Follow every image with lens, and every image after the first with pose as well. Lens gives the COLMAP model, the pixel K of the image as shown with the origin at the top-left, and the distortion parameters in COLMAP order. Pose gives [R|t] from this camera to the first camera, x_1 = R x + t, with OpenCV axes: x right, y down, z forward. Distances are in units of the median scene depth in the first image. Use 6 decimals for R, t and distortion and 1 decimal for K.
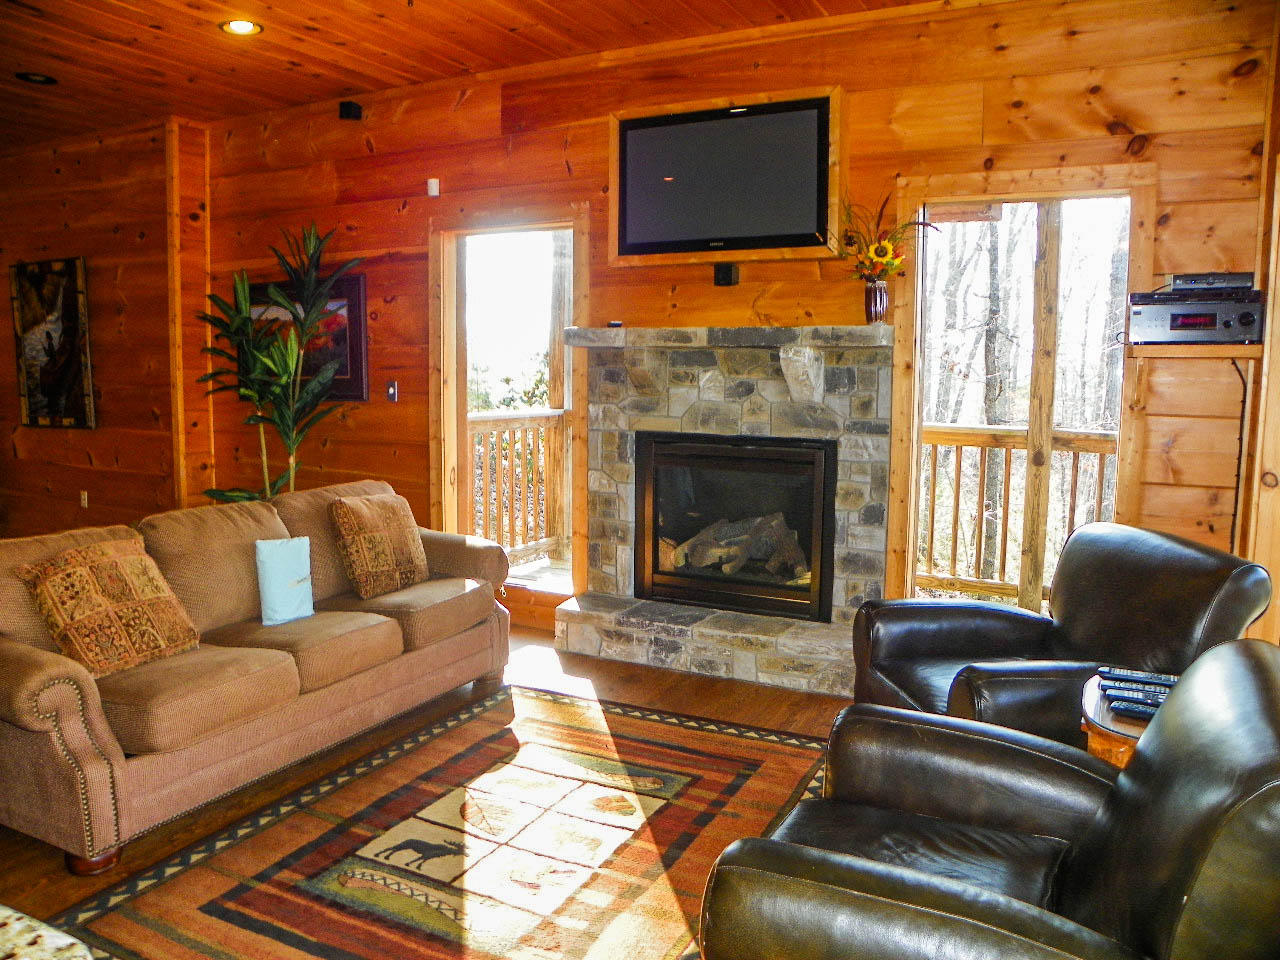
lens RADIAL K [[971.5, 0, 638.3], [0, 971.5, 480.8], [0, 0, 1]] dist [-0.157497, 0.100198]
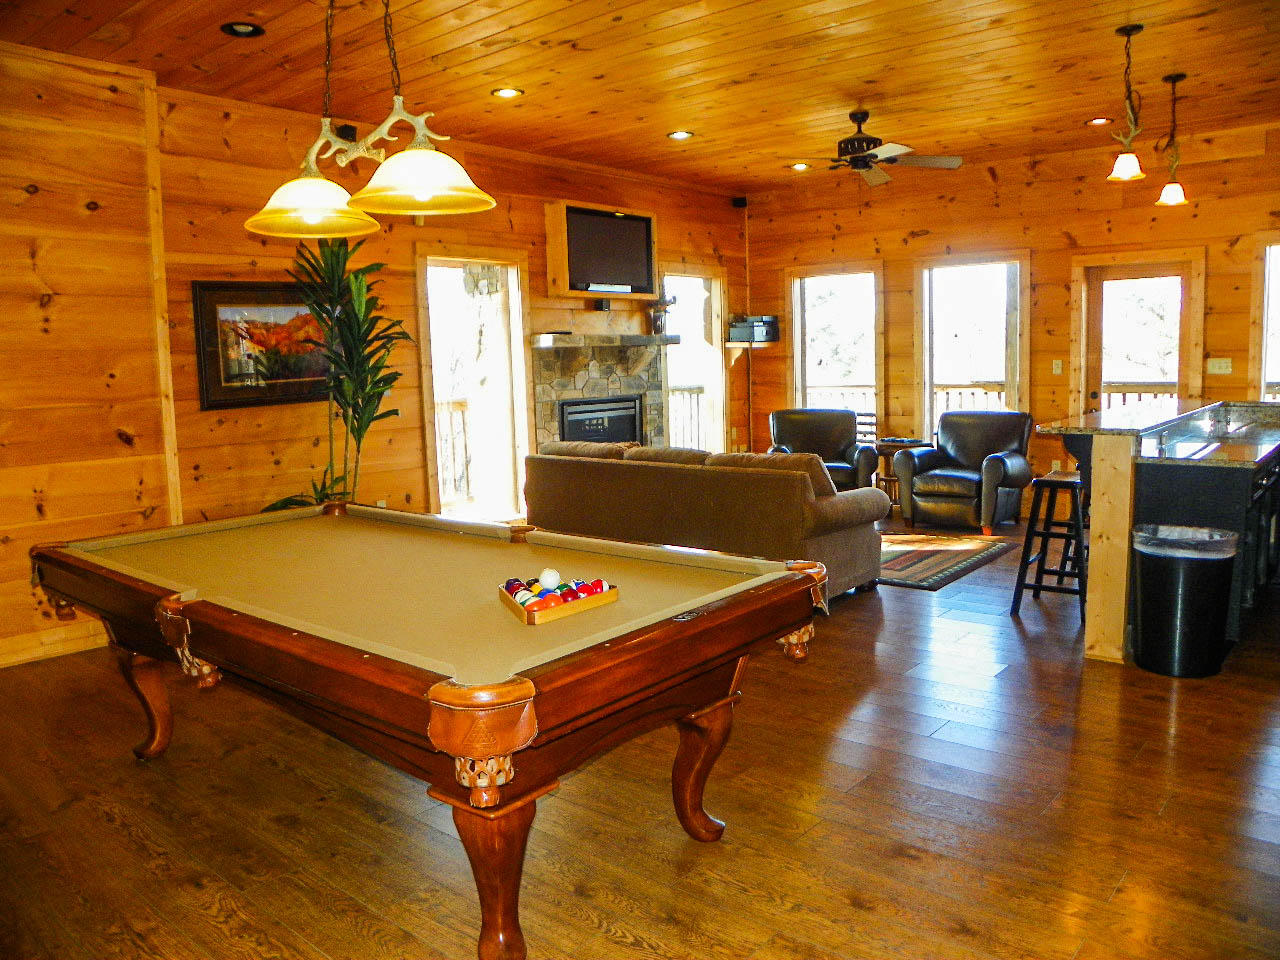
lens RADIAL K [[971.5, 0, 638.3], [0, 971.5, 480.8], [0, 0, 1]] dist [-0.157497, 0.100198]
pose [[0.223643, -0.133387, 0.965501, -1.536122], [0.150076, 0.983491, 0.101109, -0.063227], [-0.963048, 0.122286, 0.239969, 0.519318]]
